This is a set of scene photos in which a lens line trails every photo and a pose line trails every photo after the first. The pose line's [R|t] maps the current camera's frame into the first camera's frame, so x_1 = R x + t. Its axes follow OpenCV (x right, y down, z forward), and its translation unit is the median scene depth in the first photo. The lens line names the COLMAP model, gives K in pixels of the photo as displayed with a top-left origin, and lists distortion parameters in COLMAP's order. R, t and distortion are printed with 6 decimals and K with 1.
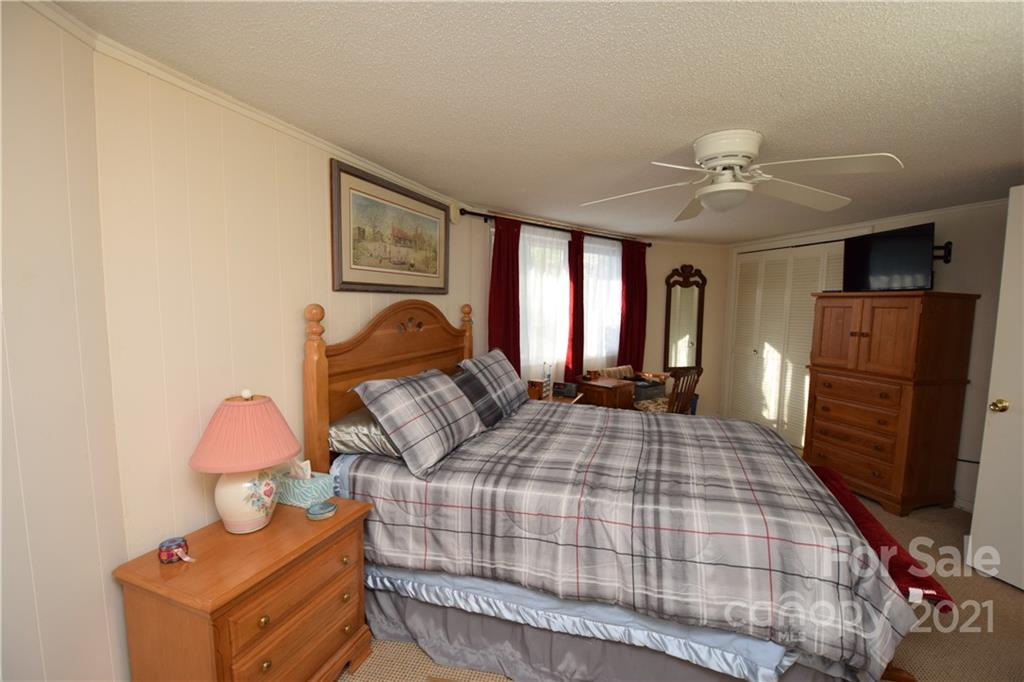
lens RADIAL K [[448.9, 0, 515.8], [0, 448.9, 345.1], [0, 0, 1]] dist [0.014196, -0.022964]
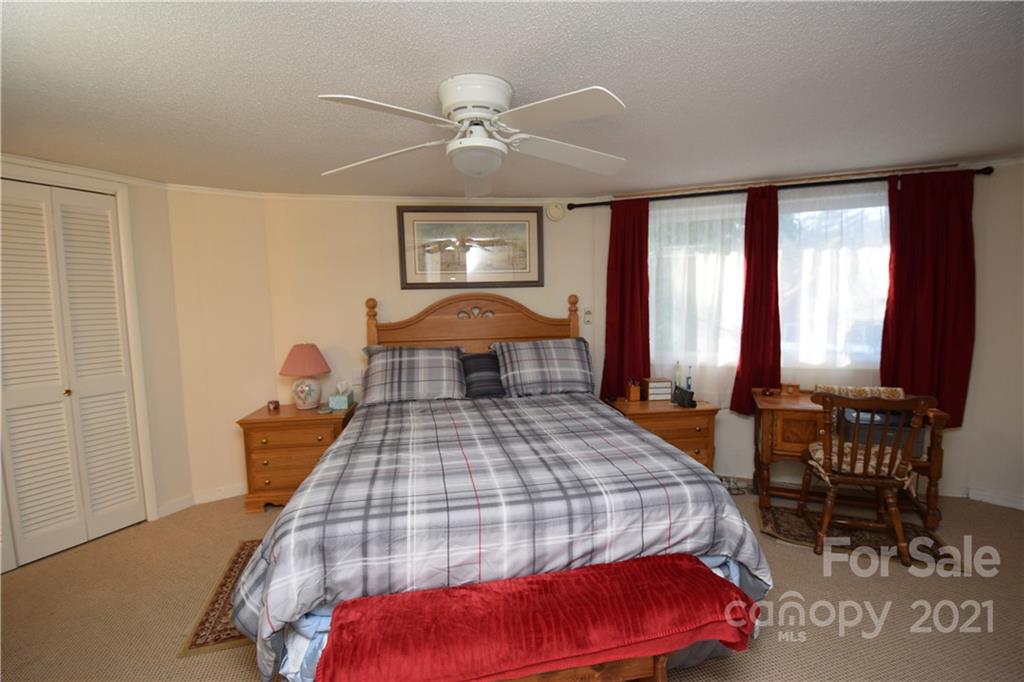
lens RADIAL K [[448.9, 0, 515.8], [0, 448.9, 345.1], [0, 0, 1]] dist [0.014196, -0.022964]
pose [[0.476055, 0.055681, -0.877651, 0.805362], [-0.056963, 0.997850, 0.032409, -0.001205], [0.877569, 0.034565, 0.478204, 0.423867]]
